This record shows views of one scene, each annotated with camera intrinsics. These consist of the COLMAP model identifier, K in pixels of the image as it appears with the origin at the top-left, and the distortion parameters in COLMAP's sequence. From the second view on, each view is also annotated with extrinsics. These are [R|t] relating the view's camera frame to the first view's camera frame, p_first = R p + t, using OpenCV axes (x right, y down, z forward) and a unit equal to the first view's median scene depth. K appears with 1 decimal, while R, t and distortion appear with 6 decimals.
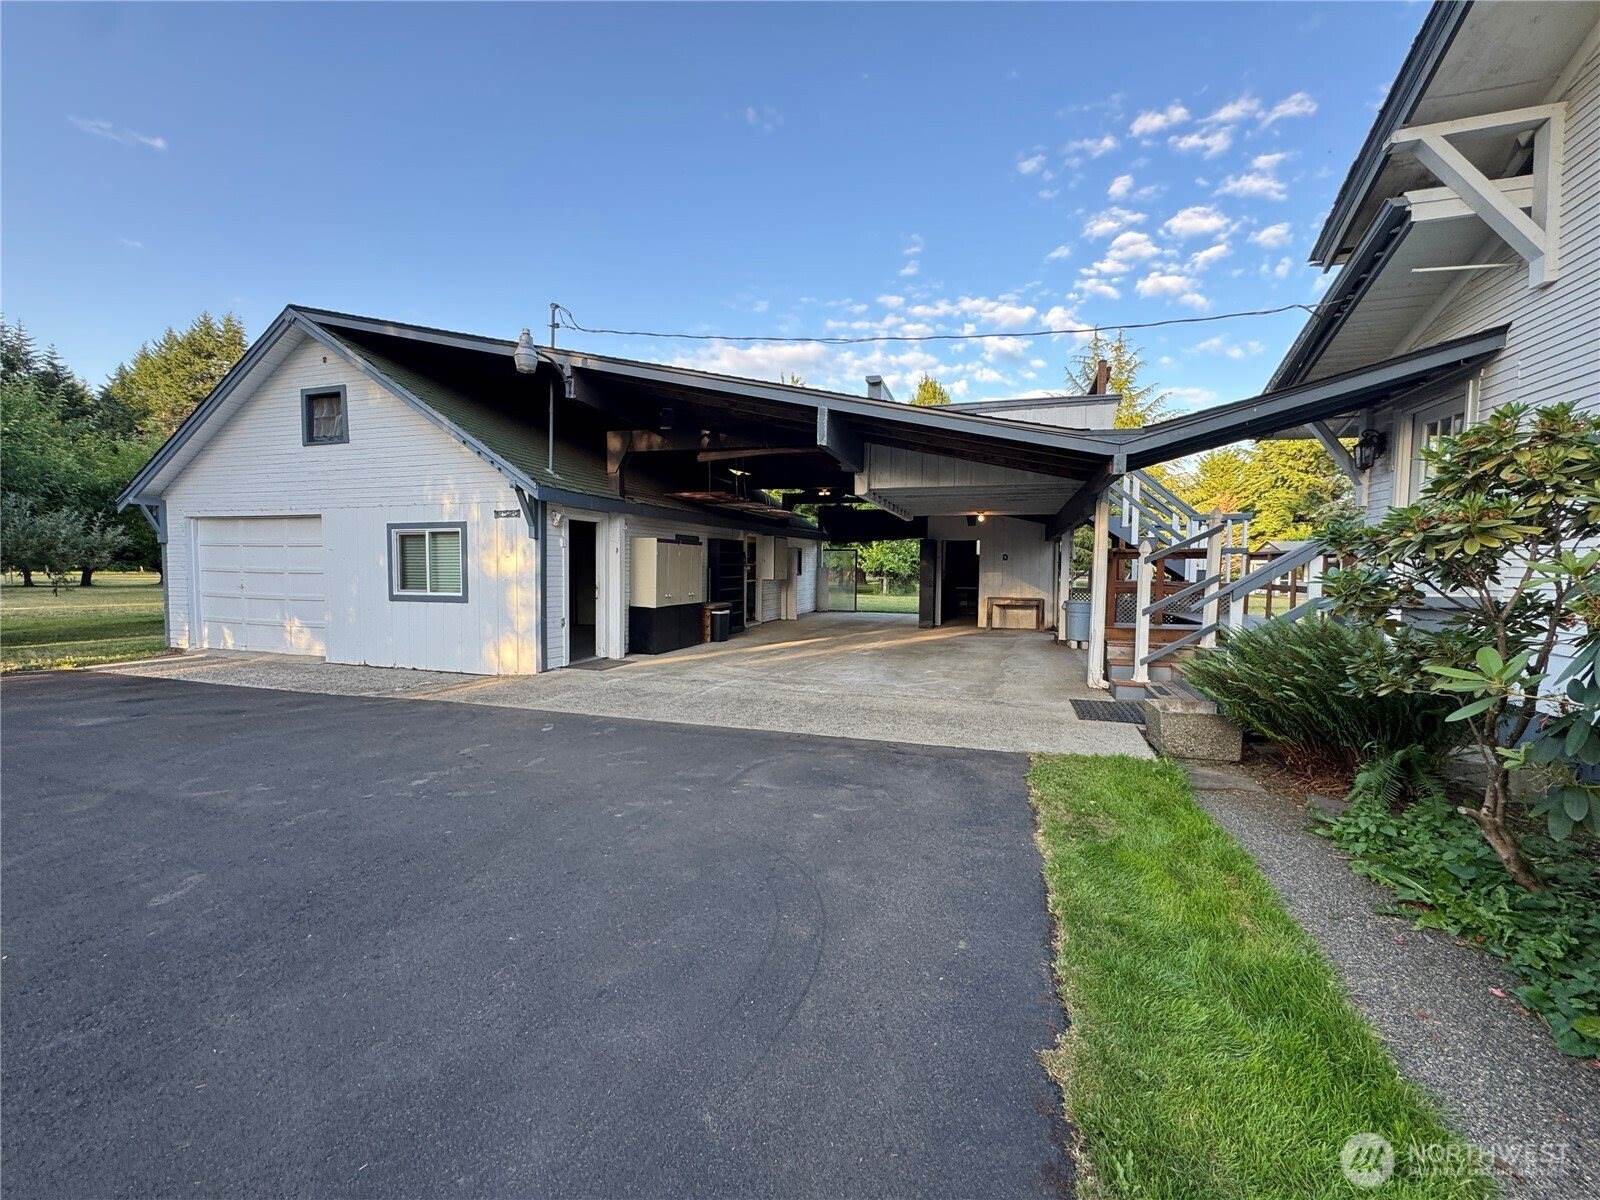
lens RADIAL K [[632.7, 0, 798.8], [0, 632.7, 602.4], [0, 0, 1]] dist [-0.003366, 0.000121]
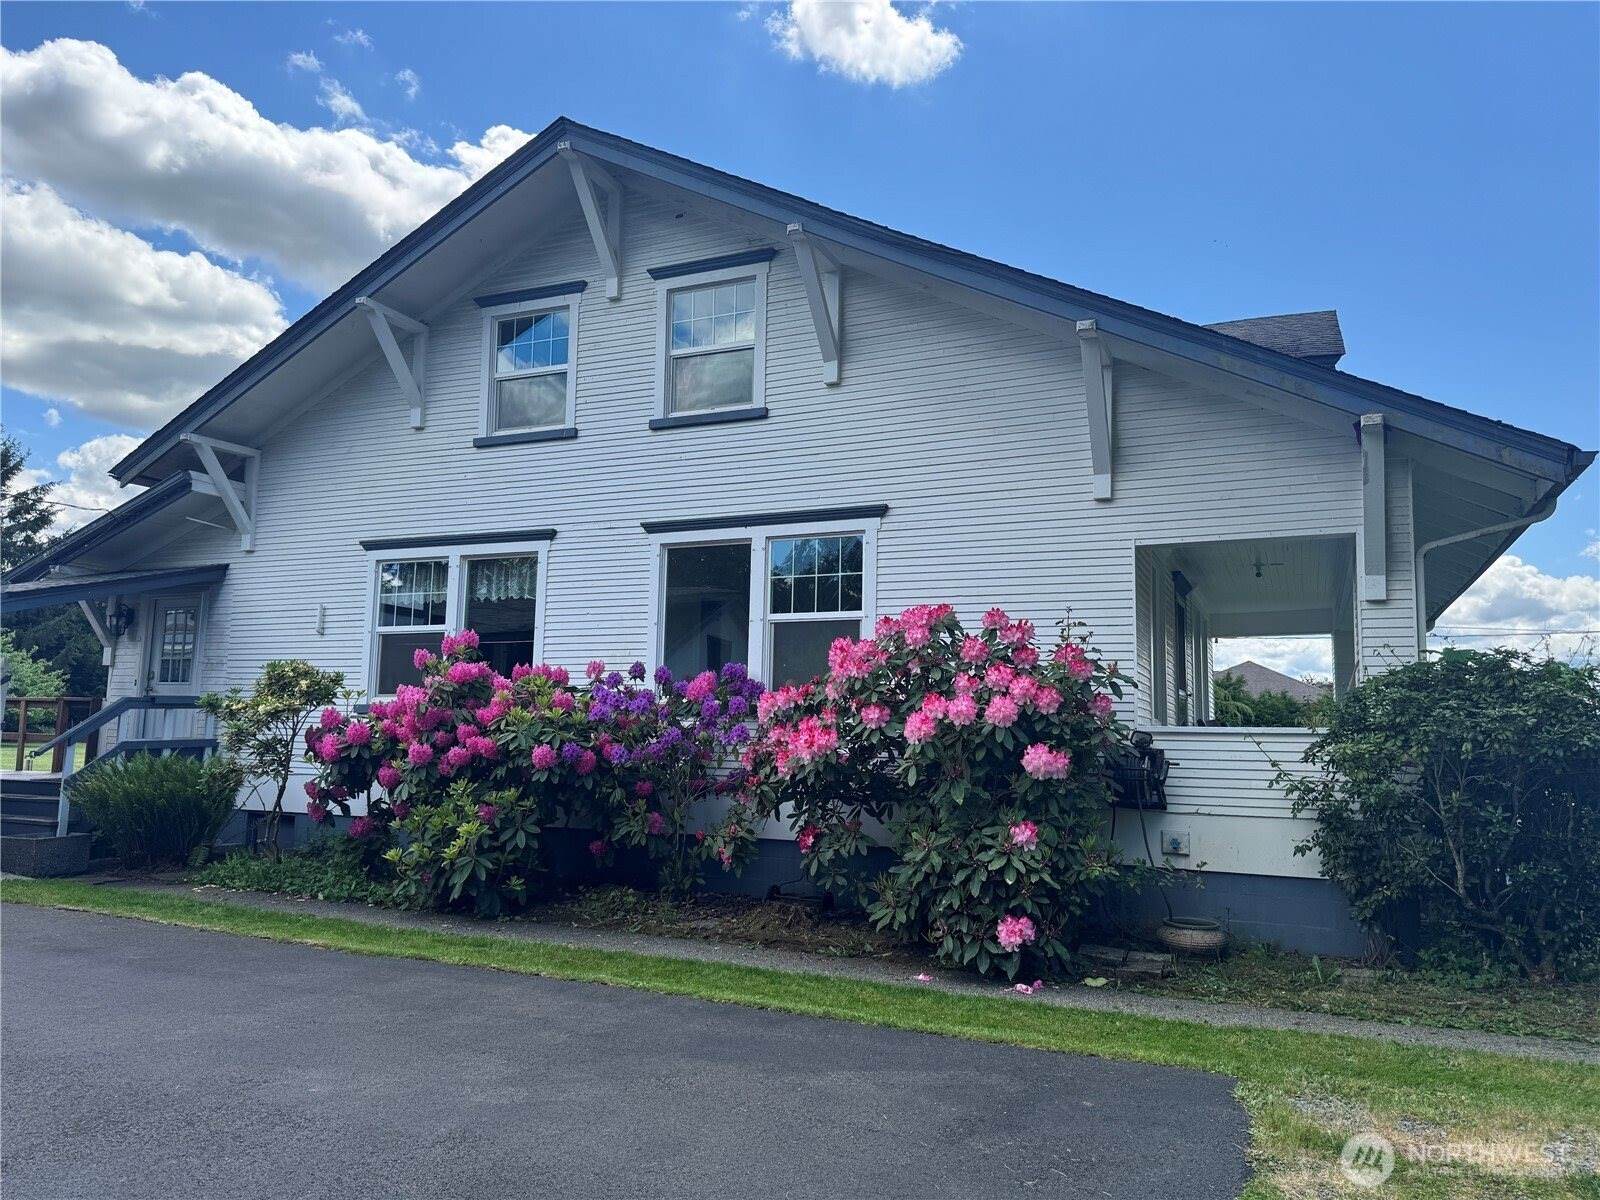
lens RADIAL K [[1123.7, 0, 807.8], [0, 1123.7, 609.0], [0, 0, 1]] dist [0.047826, -0.015480]
pose [[0.103450, 0.101983, 0.989392, -0.501104], [0.037676, 0.993614, -0.106358, 0.007820], [-0.993921, 0.048279, 0.098948, -0.235066]]
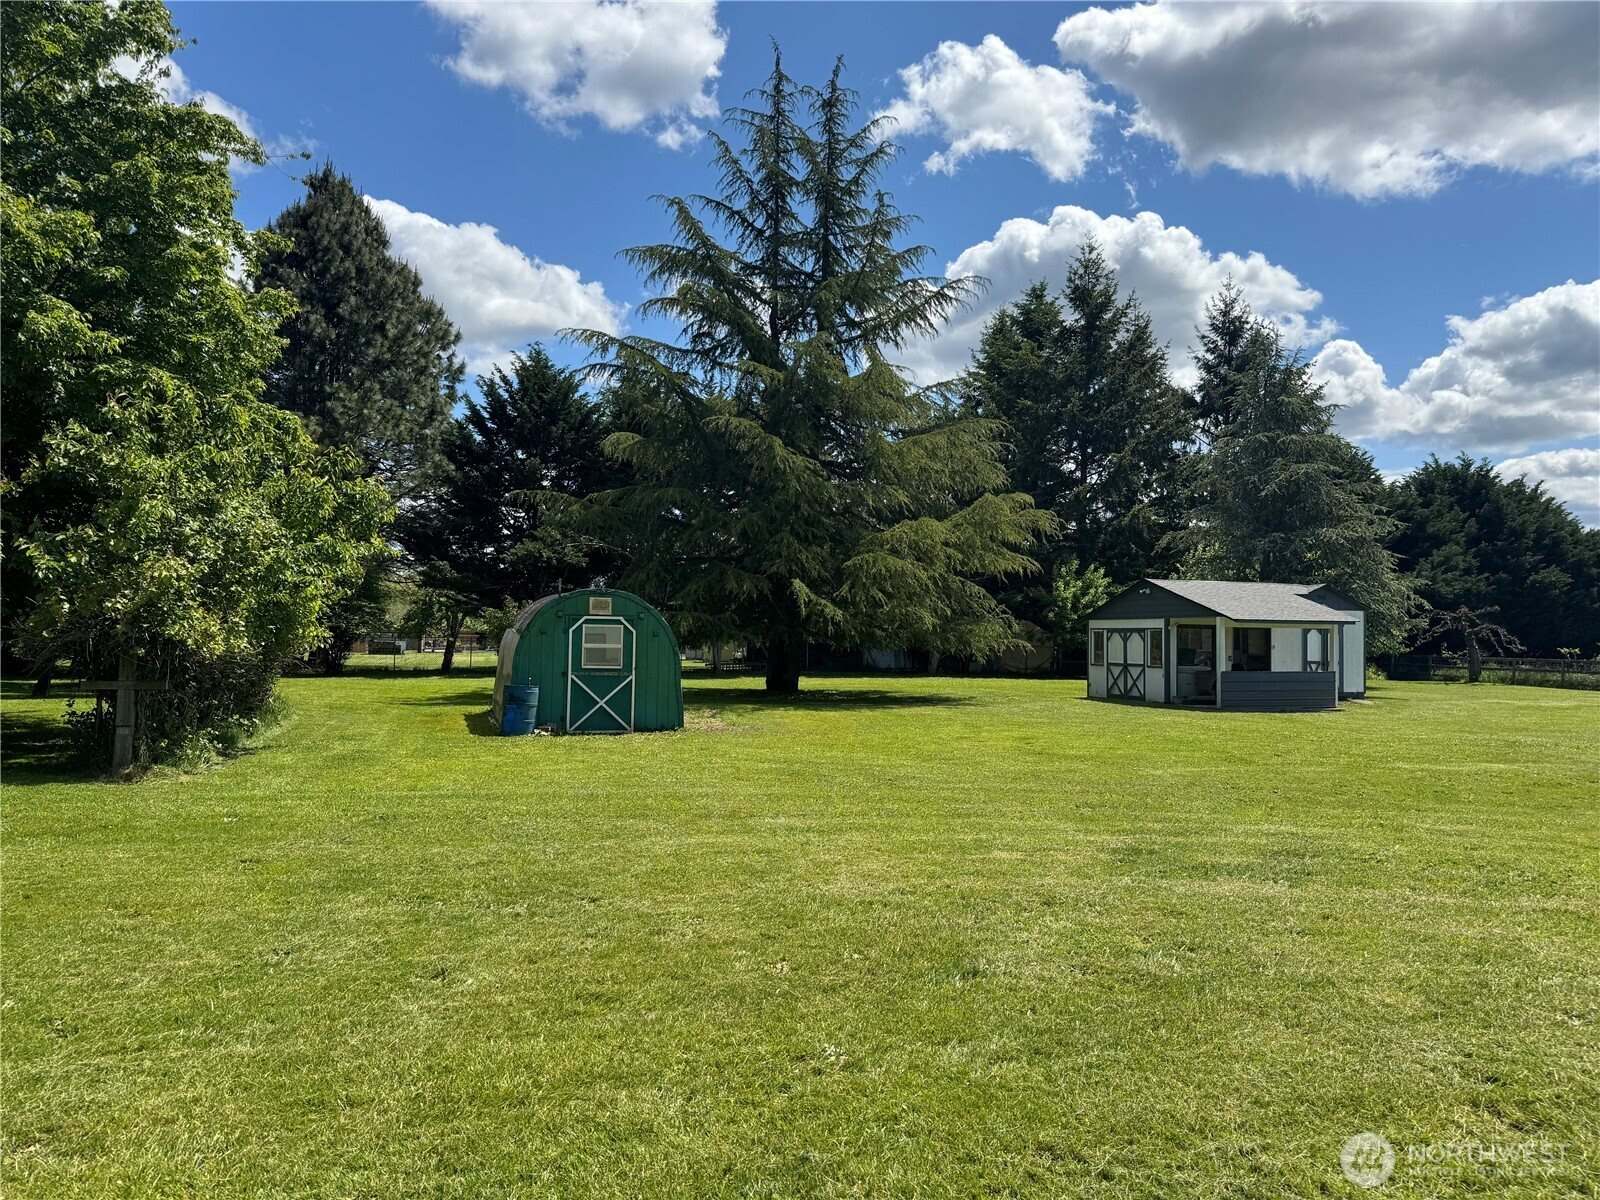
lens RADIAL K [[1123.7, 0, 785.9], [0, 1123.7, 585.4], [0, 0, 1]] dist [0.047826, -0.015480]
pose [[0.828278, 0.032003, 0.559403, 0.238803], [0.023841, 0.995450, -0.092250, -0.064362], [-0.559810, 0.089745, 0.823747, 1.331055]]
